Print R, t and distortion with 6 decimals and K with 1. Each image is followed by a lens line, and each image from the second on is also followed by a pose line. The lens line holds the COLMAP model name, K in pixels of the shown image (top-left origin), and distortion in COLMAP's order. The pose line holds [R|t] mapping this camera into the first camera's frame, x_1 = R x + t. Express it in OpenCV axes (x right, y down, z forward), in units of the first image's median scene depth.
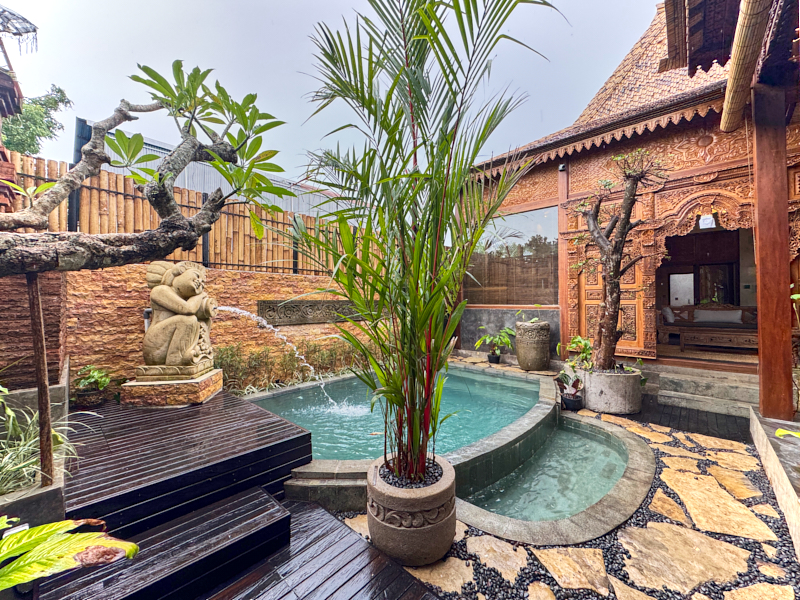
lens RADIAL K [[317.7, 0, 401.5], [0, 317.7, 298.1], [0, 0, 1]] dist [0.000474, 0.001013]
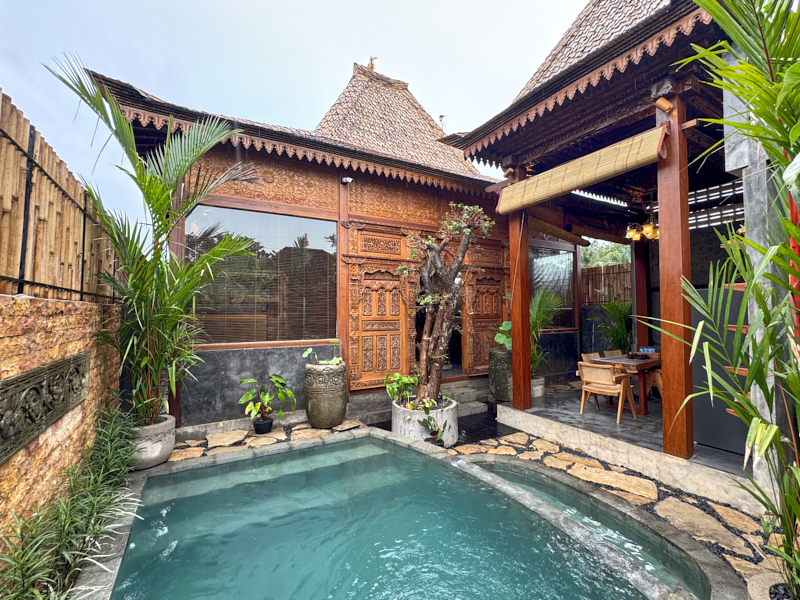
lens RADIAL K [[352.6, 0, 400.5], [0, 352.6, 296.2], [0, 0, 1]] dist [0.010629, 0.000197]
pose [[0.284577, 0.037578, 0.957916, -0.634003], [-0.010528, 0.999294, -0.036074, -0.101104], [-0.958595, 0.000180, 0.284772, 0.993438]]
